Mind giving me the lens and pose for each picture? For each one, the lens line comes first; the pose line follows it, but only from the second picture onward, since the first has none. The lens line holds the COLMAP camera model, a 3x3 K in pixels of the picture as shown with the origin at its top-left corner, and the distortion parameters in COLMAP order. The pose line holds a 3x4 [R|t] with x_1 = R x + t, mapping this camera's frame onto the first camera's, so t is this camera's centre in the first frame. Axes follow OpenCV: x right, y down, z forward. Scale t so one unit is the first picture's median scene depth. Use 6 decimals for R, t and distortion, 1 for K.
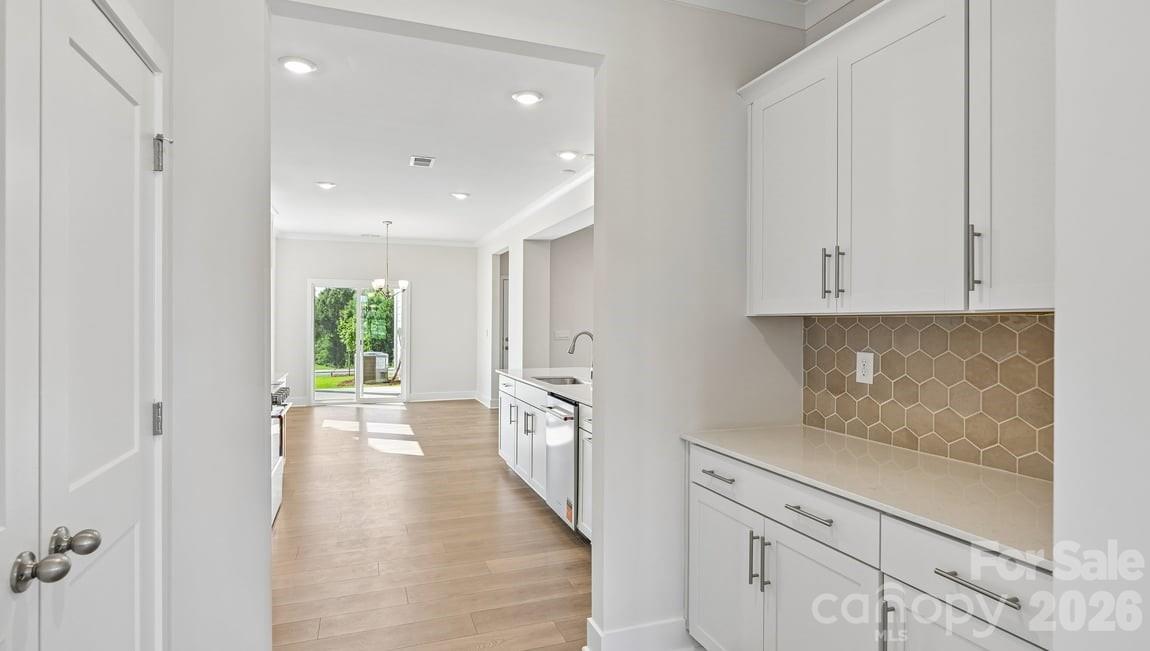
lens RADIAL K [[590.4, 0, 577.5], [0, 590.4, 324.1], [0, 0, 1]] dist [0.002951, -0.000948]
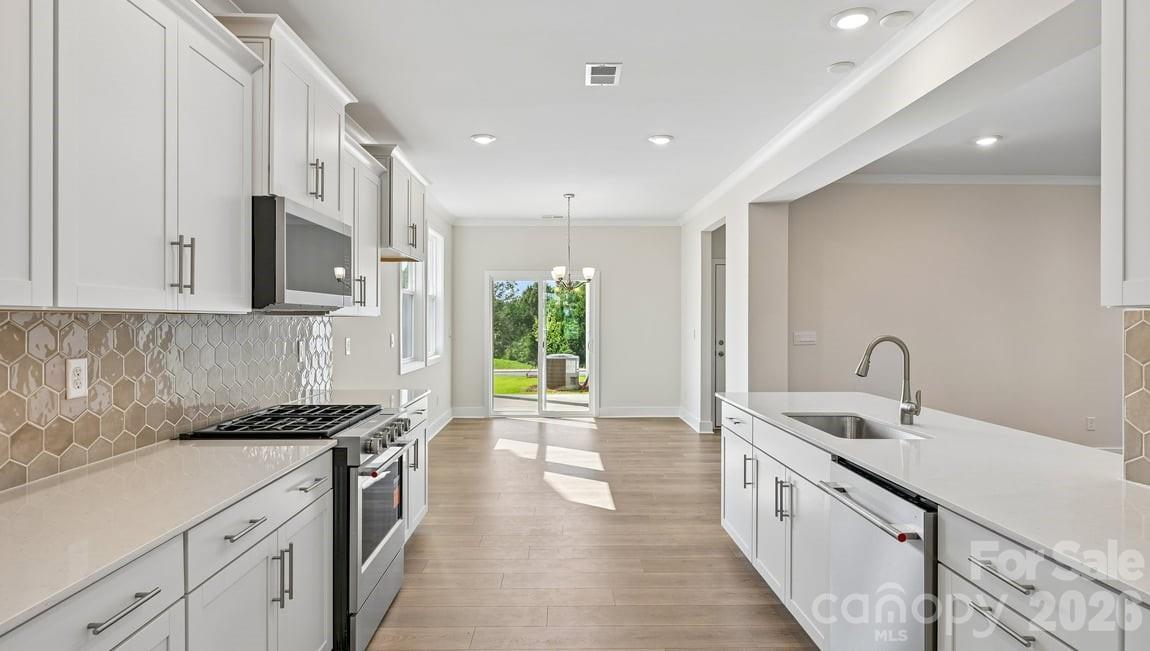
lens RADIAL K [[590.4, 0, 575.3], [0, 590.4, 321.8], [0, 0, 1]] dist [0.002951, -0.000948]
pose [[0.944416, -0.004953, -0.328716, -0.053450], [0.005043, 0.999987, -0.000581, -0.001747], [0.328715, -0.001109, 0.944429, 0.252872]]
